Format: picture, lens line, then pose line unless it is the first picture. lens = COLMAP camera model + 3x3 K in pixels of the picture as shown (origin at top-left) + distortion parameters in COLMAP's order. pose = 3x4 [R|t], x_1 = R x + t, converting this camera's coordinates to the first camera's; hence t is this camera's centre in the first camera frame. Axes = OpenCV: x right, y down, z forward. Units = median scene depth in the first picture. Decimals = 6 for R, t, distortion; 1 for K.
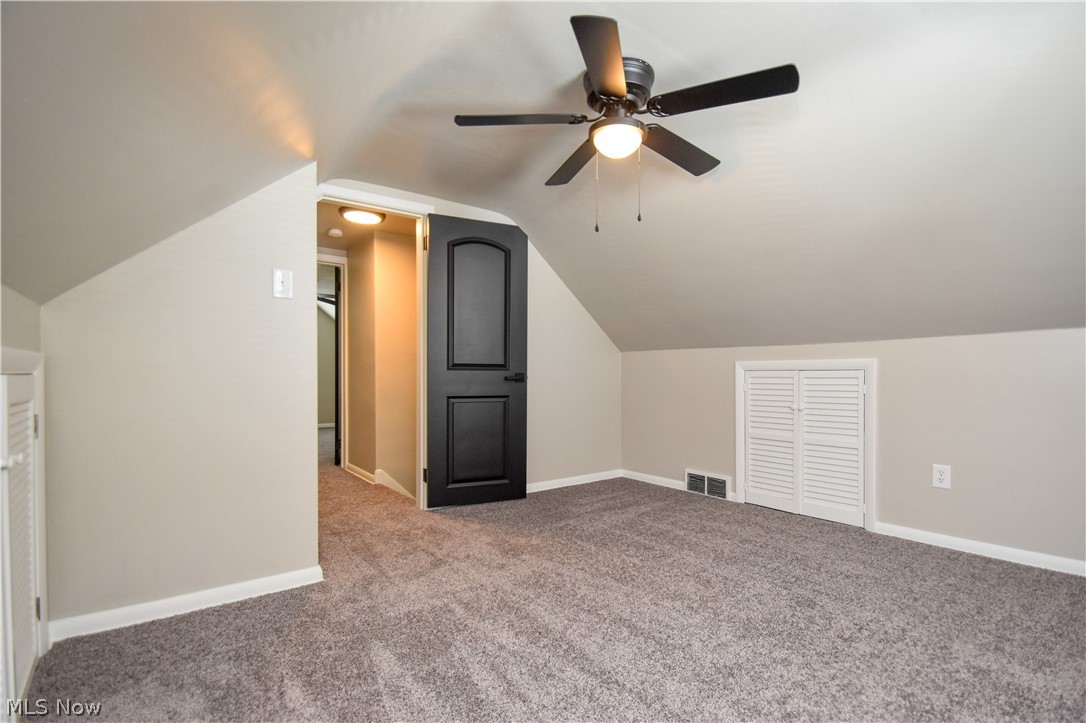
lens RADIAL K [[488.9, 0, 542.0], [0, 488.9, 381.3], [0, 0, 1]] dist [0.000533, -0.011913]
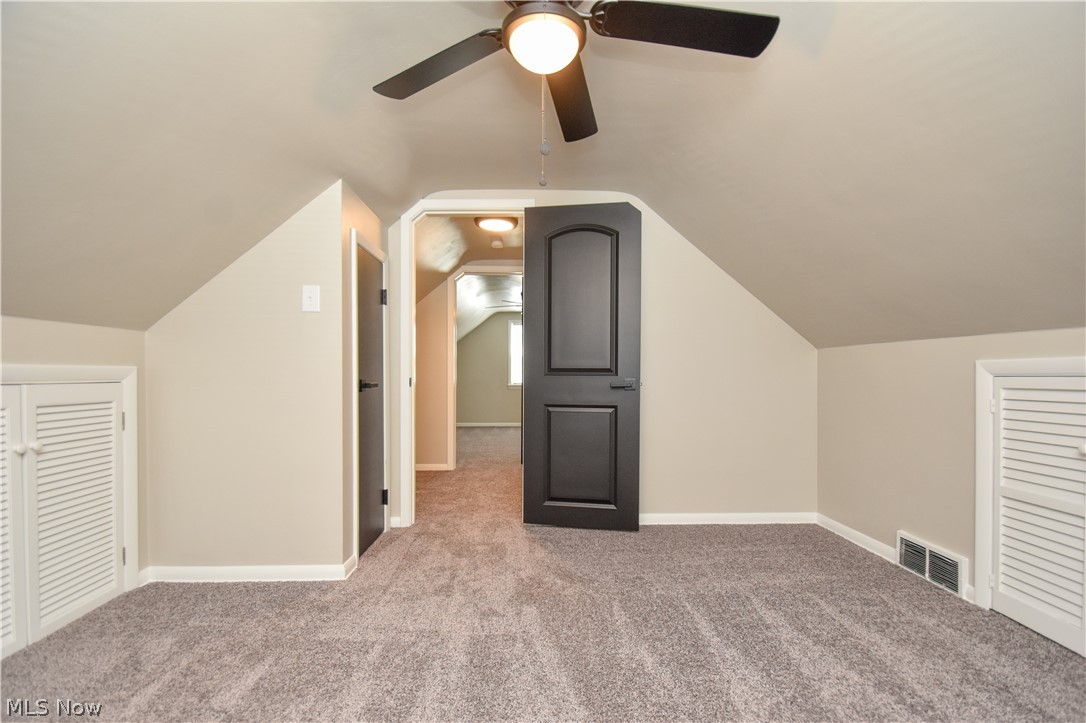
lens RADIAL K [[483.2, 0, 542.1], [0, 483.2, 379.4], [0, 0, 1]] dist [0.003485, -0.010996]
pose [[0.820816, 0.005279, -0.571169, 0.315786], [-0.007893, 0.999967, -0.002101, -0.013552], [0.571139, 0.006233, 0.820830, 0.255745]]
